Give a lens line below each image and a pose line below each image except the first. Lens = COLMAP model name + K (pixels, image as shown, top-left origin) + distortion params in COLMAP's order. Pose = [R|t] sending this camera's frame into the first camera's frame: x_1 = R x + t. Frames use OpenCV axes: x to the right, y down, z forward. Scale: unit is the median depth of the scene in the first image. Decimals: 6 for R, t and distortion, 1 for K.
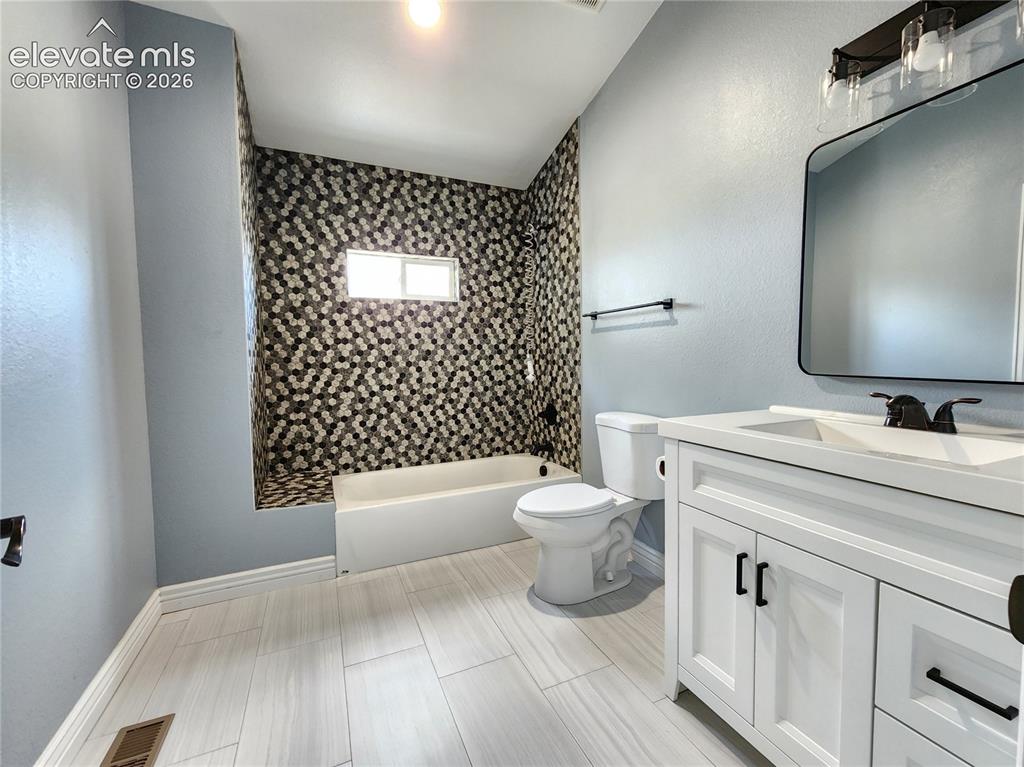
lens RADIAL K [[426.9, 0, 510.0], [0, 426.9, 382.8], [0, 0, 1]] dist [0.000788, 0.000232]
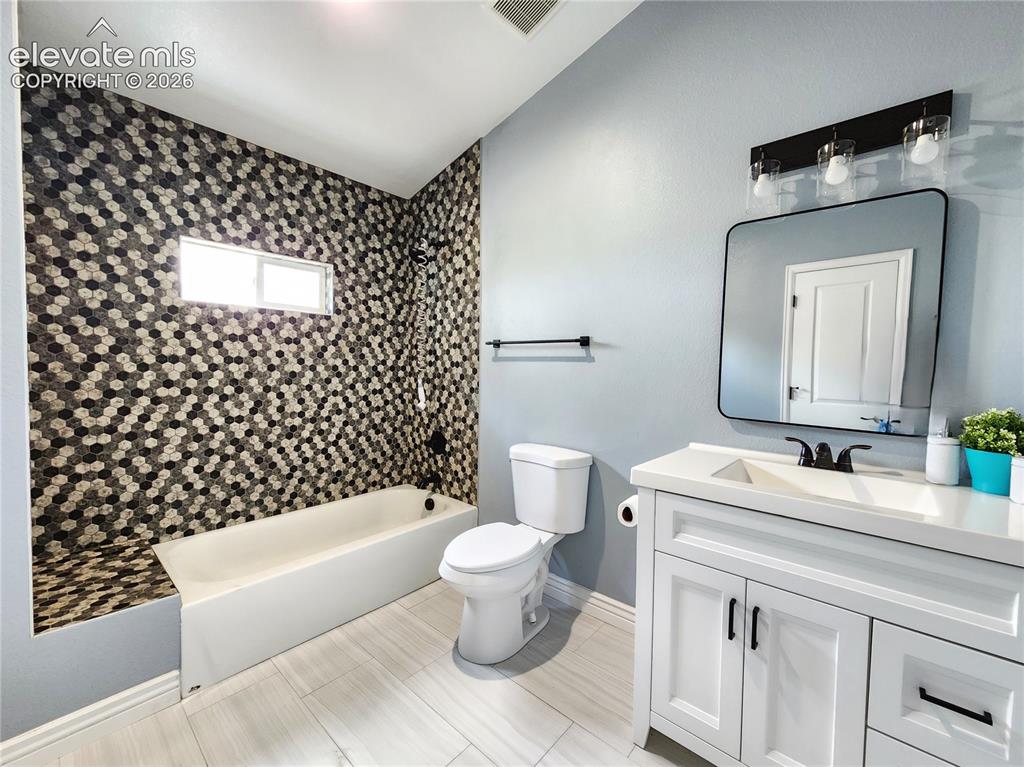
lens RADIAL K [[420.0, 0, 512.0], [0, 420.0, 383.5], [0, 0, 1]] dist [0.000310, 0.000076]
pose [[0.912846, 0.010809, 0.408161, -0.138257], [-0.003708, 0.999828, -0.018184, -0.041533], [-0.408287, 0.015086, 0.912729, 0.093439]]
